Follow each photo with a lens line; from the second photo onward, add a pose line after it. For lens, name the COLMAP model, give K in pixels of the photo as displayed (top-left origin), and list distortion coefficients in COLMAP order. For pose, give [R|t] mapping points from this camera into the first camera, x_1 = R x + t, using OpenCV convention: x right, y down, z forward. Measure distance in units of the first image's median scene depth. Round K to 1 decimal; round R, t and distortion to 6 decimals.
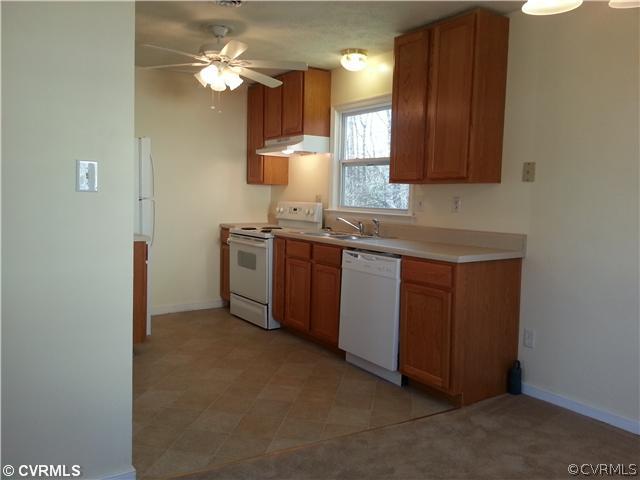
lens RADIAL K [[515.6, 0, 319.0], [0, 515.6, 235.8], [0, 0, 1]] dist [0.064769, -0.058632]
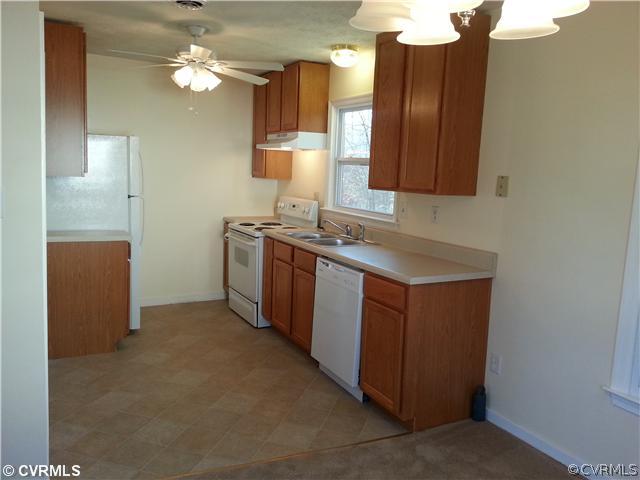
lens RADIAL K [[515.6, 0, 319.9], [0, 515.6, 236.3], [0, 0, 1]] dist [0.064769, -0.058632]
pose [[0.992703, 0.032068, -0.116241, 0.174614], [-0.026277, 0.998352, 0.051015, -0.066229], [0.117686, -0.047589, 0.991910, 0.038430]]
